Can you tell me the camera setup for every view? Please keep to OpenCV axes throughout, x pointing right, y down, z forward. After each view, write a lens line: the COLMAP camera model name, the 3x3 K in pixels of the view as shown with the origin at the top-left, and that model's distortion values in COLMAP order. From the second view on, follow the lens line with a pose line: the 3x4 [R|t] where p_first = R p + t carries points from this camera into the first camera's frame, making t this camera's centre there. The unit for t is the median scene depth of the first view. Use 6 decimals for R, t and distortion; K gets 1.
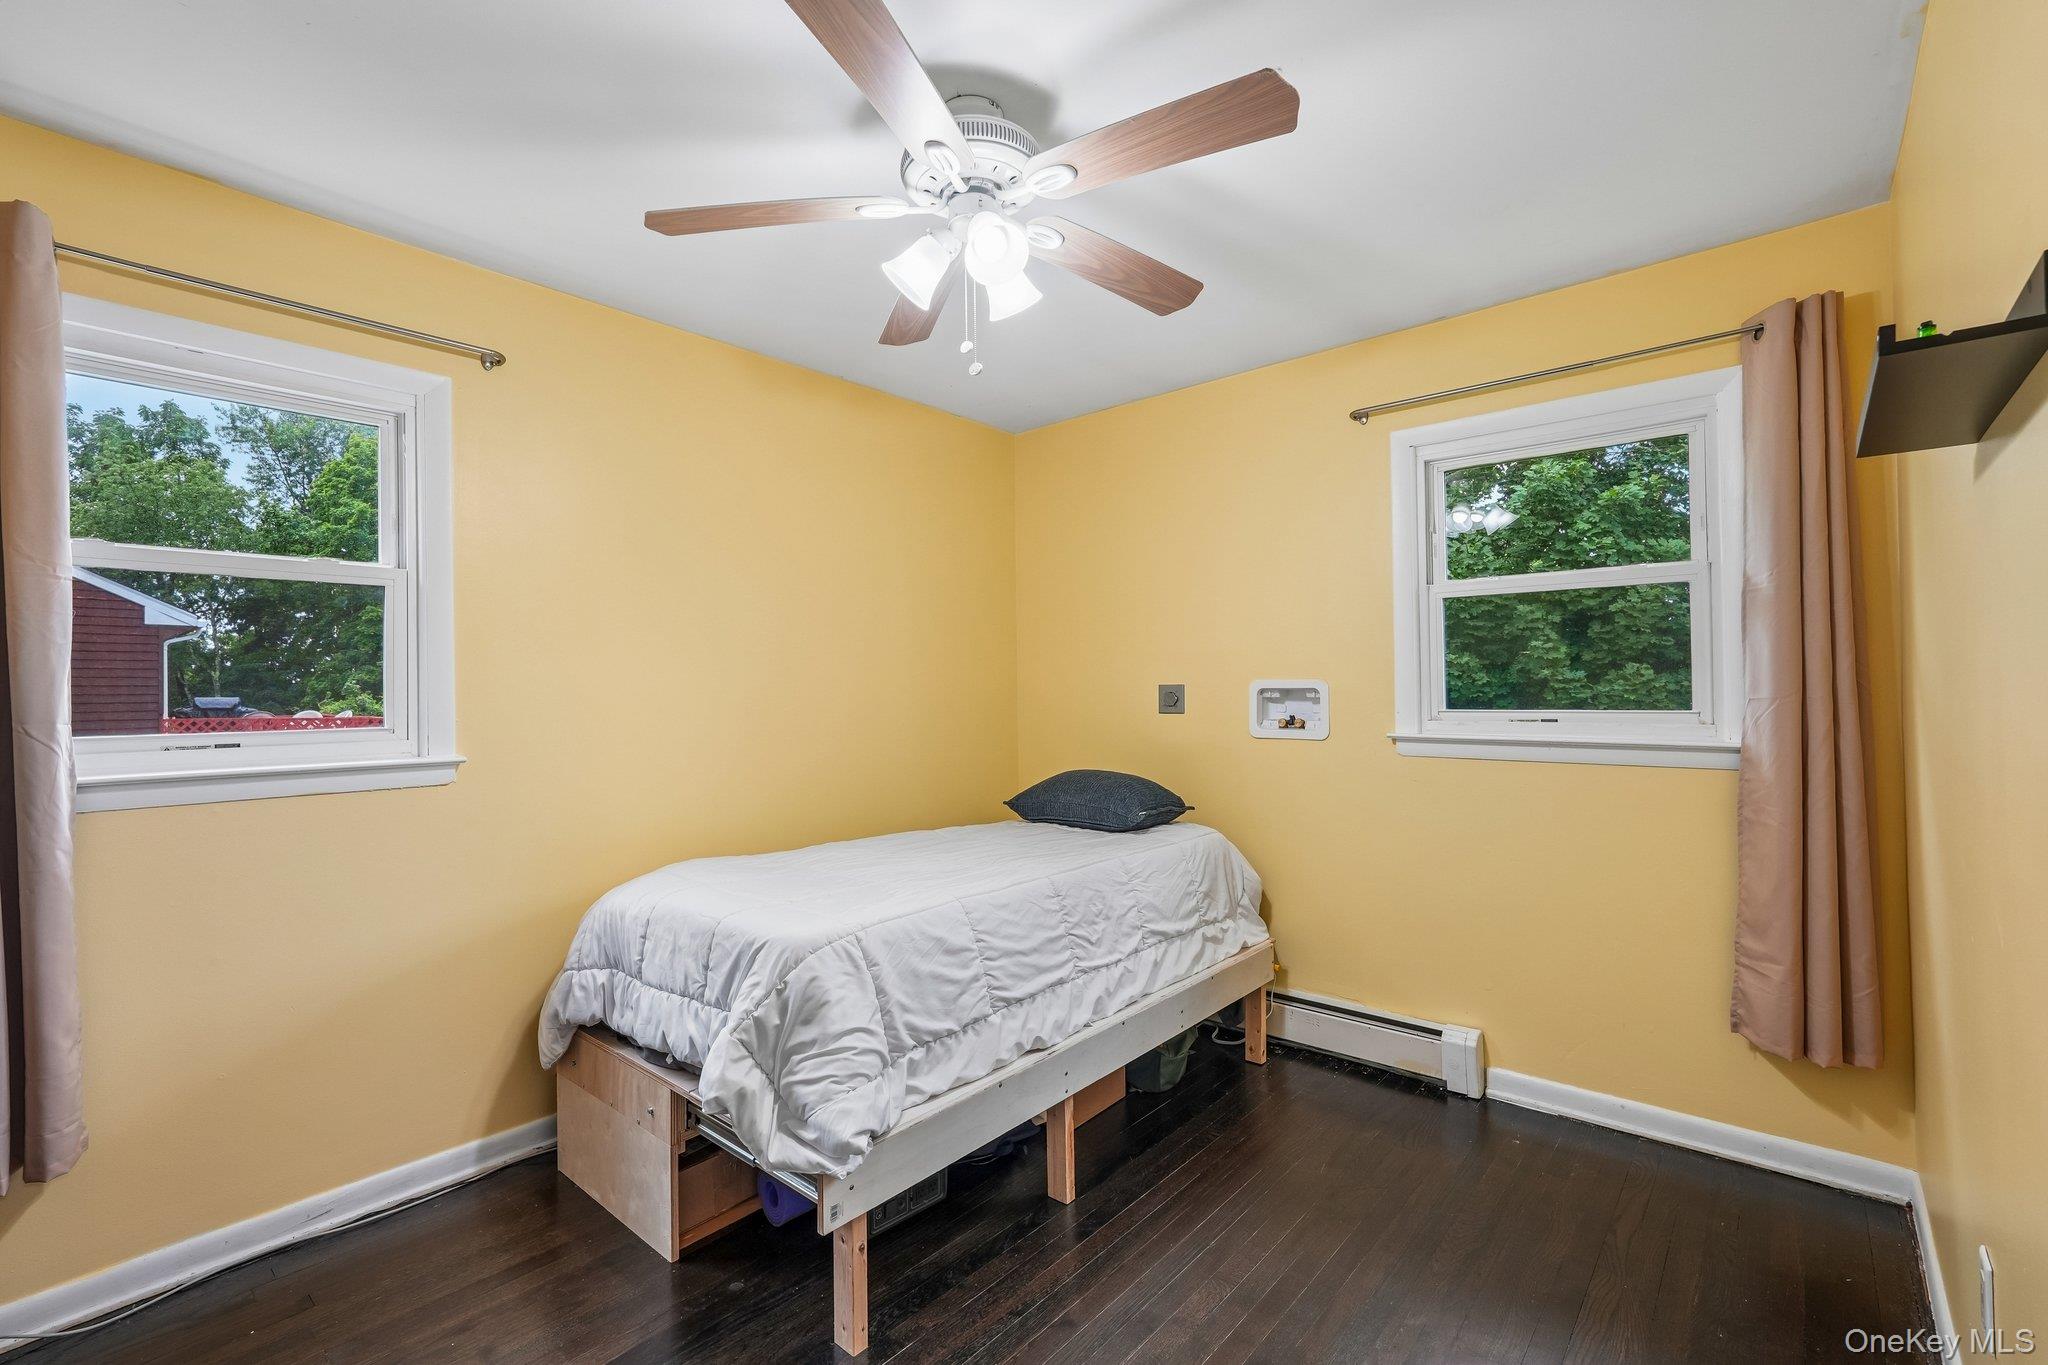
lens RADIAL K [[896.7, 0, 1015.5], [0, 896.7, 688.8], [0, 0, 1]] dist [-0.015471, 0.008841]
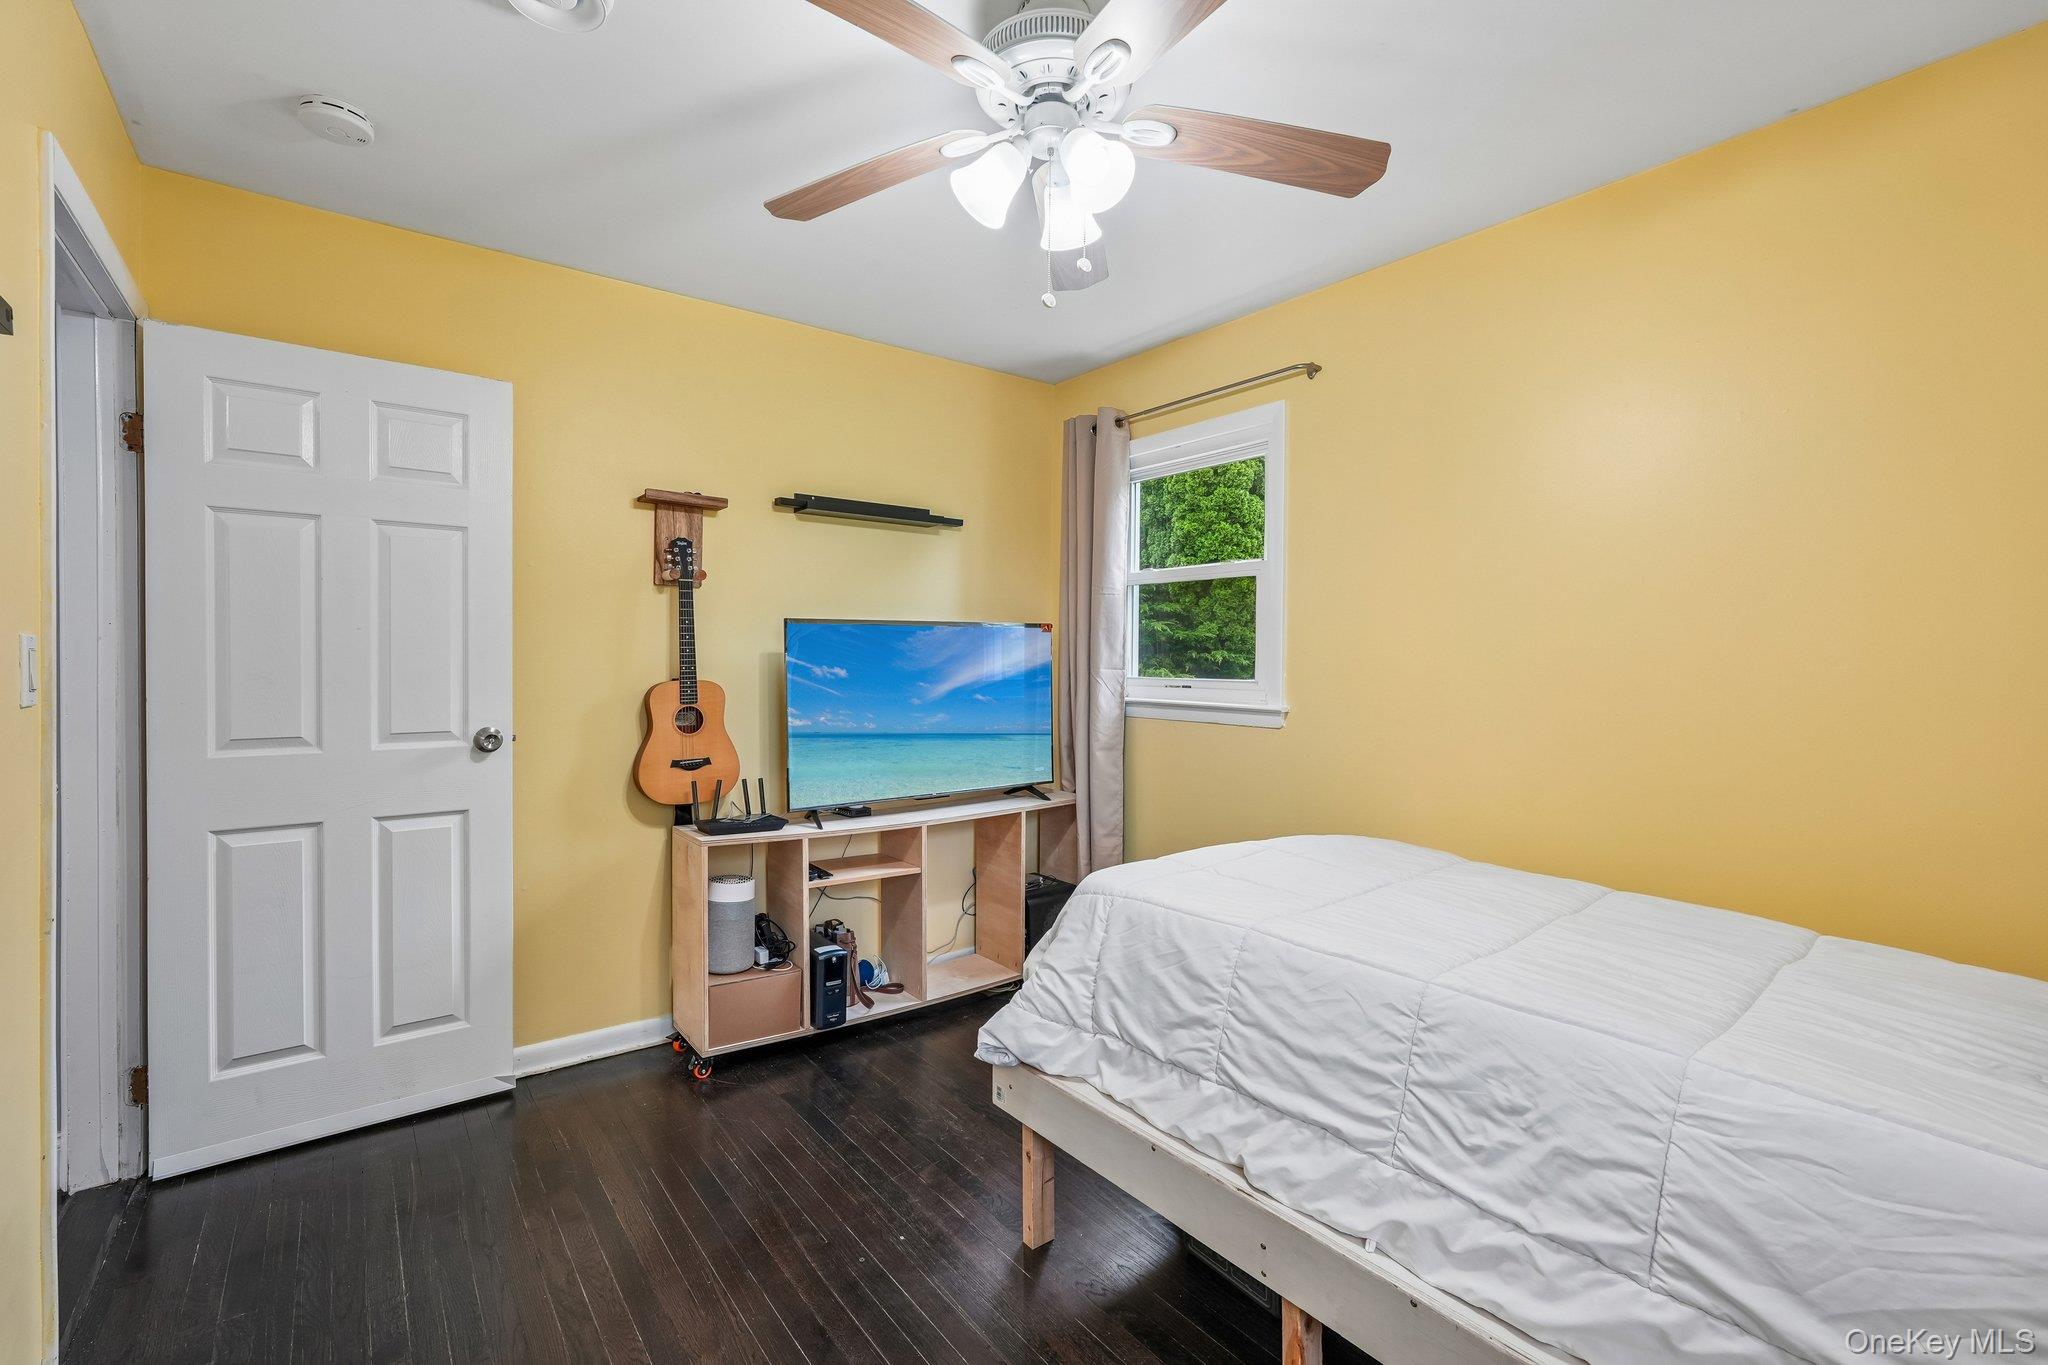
lens RADIAL K [[896.7, 0, 1014.6], [0, 896.7, 675.2], [0, 0, 1]] dist [-0.015471, 0.008841]
pose [[-0.195273, 0.028515, -0.980334, 0.721391], [-0.002249, 0.999562, 0.029522, -0.004511], [0.980746, 0.007970, -0.195123, 0.951162]]
